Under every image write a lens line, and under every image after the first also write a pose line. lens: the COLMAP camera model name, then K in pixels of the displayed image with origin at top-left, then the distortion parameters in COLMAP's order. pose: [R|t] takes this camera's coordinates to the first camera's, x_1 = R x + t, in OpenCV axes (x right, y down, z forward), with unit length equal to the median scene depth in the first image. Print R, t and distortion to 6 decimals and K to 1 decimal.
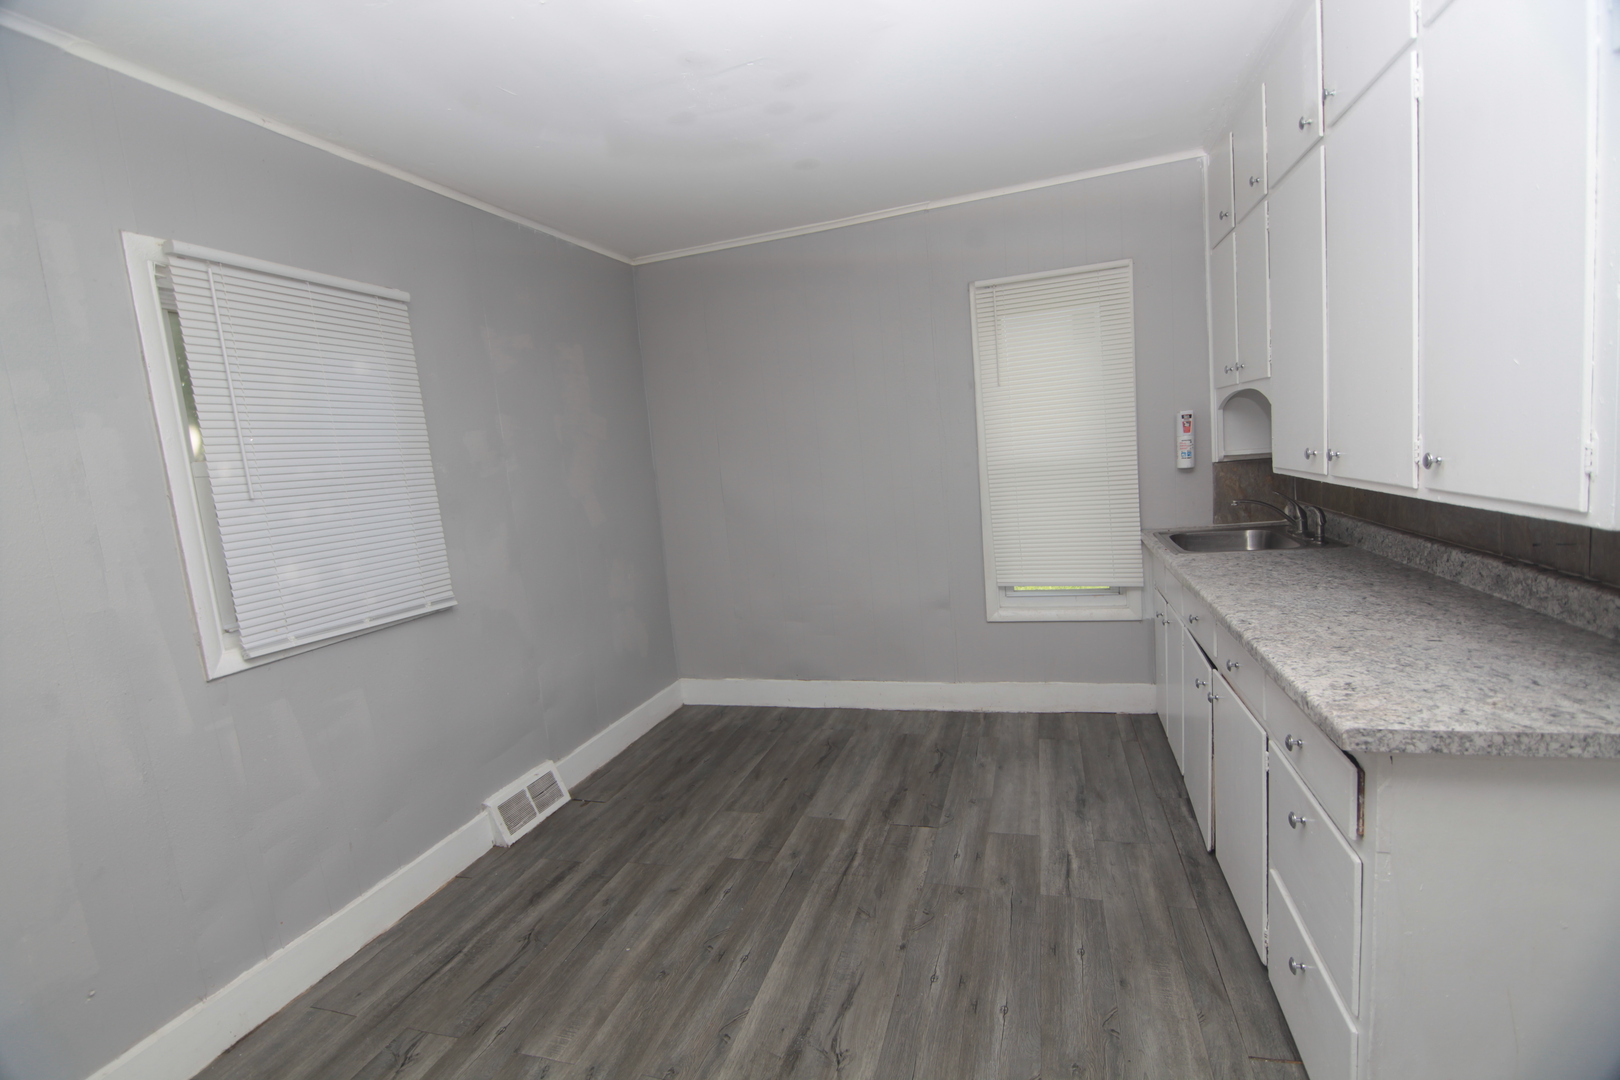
lens RADIAL K [[723.0, 0, 809.6], [0, 723.0, 542.1], [0, 0, 1]] dist [0.002071, -0.012153]
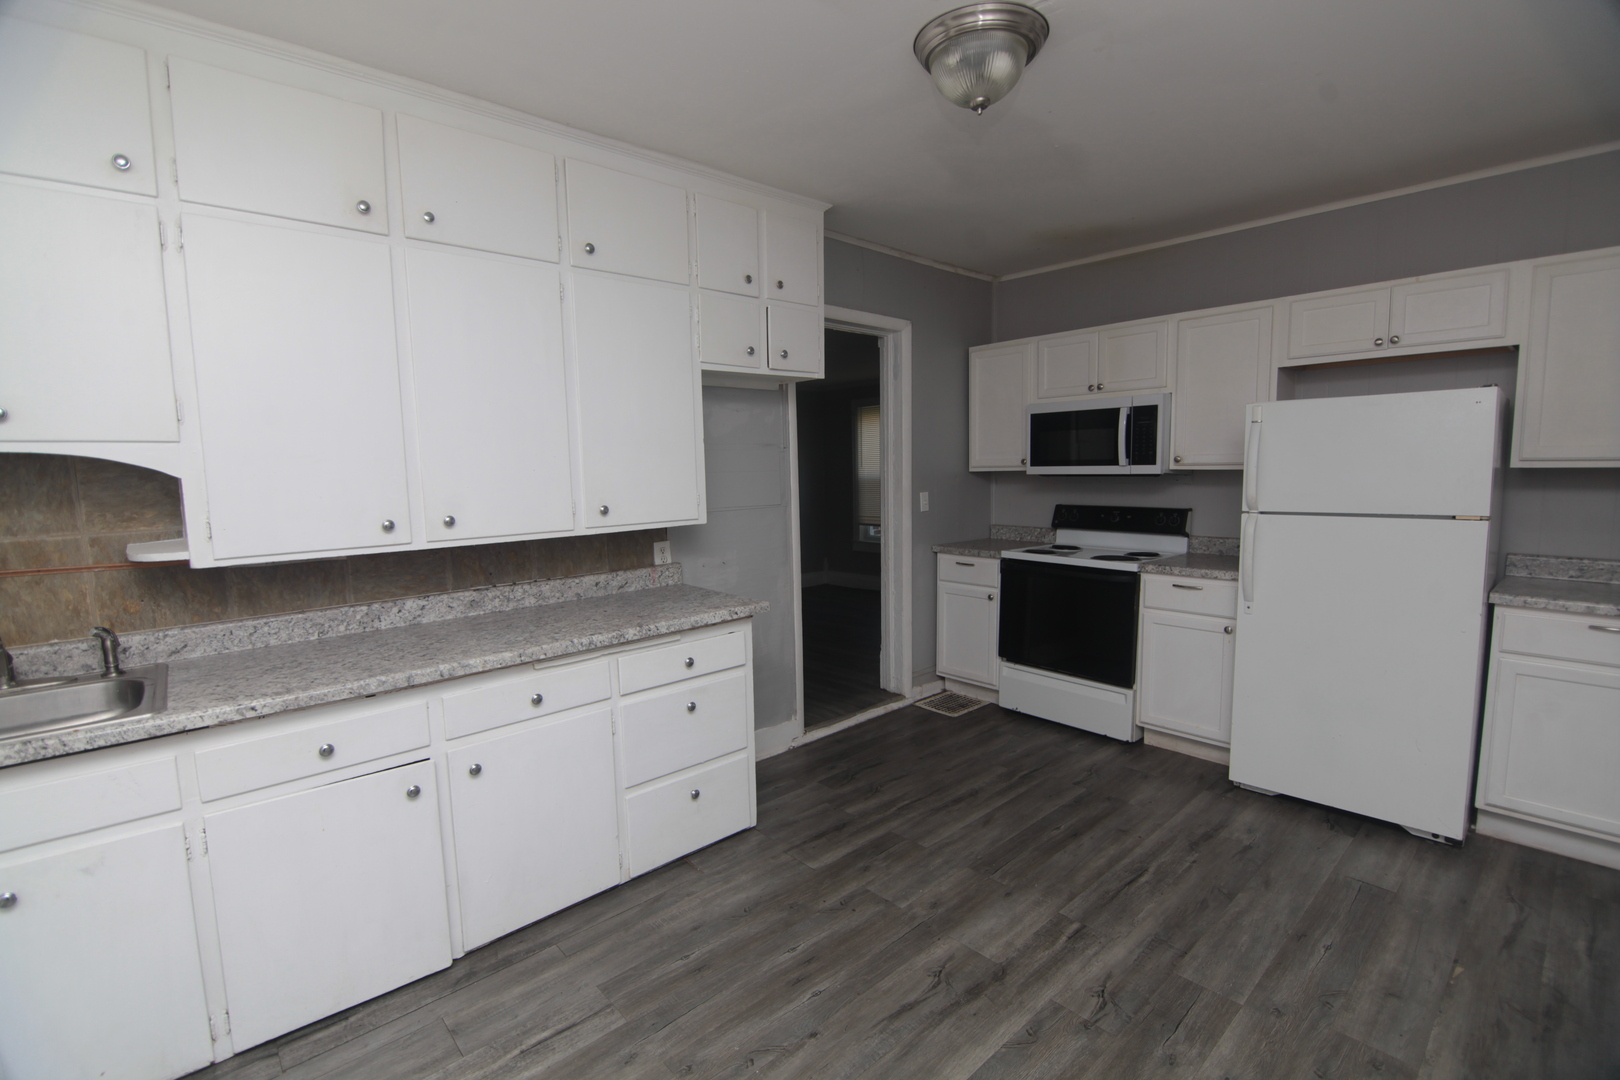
lens RADIAL K [[723.0, 0, 809.6], [0, 723.0, 542.1], [0, 0, 1]] dist [0.002071, -0.012153]
pose [[-0.855735, 0.053374, 0.514654, -0.250896], [0.161088, 0.972714, 0.166969, -0.125781], [-0.491700, 0.225786, -0.840983, 1.134728]]
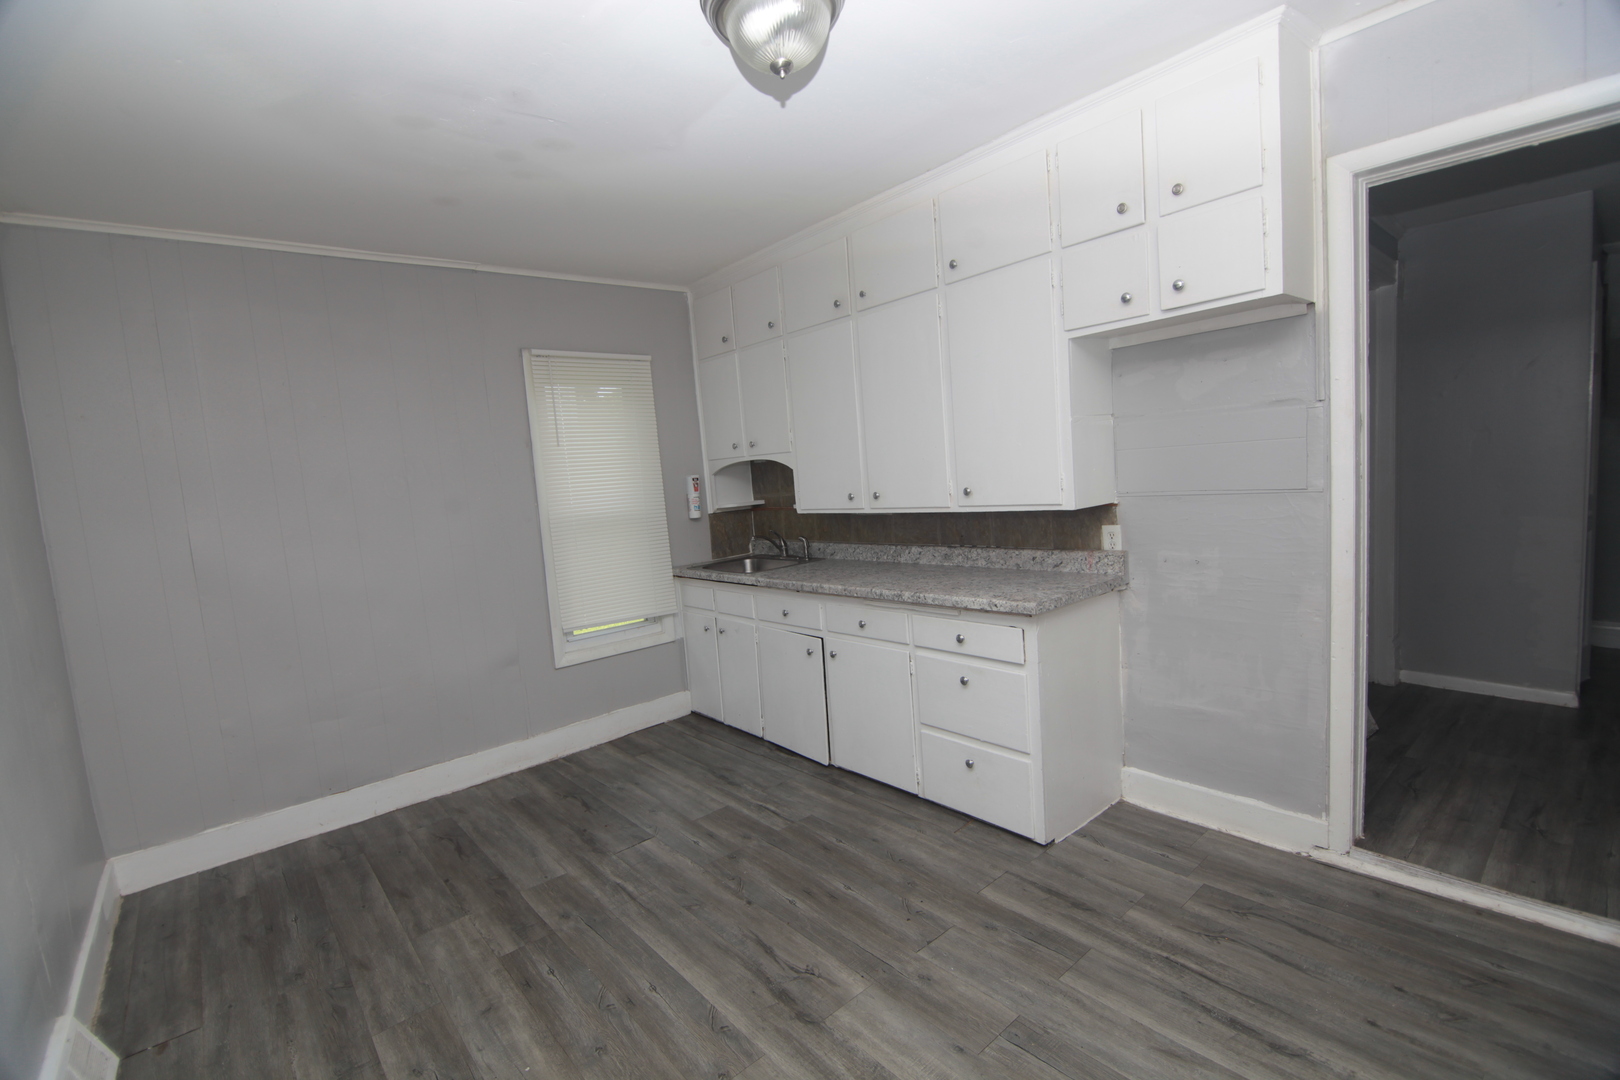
lens RADIAL K [[723.0, 0, 809.6], [0, 723.0, 542.1], [0, 0, 1]] dist [0.002071, -0.012153]
pose [[0.531898, -0.035628, 0.846058, -0.559836], [0.133838, 0.990094, -0.042448, 0.028760], [-0.836165, 0.135813, 0.531398, 0.148156]]
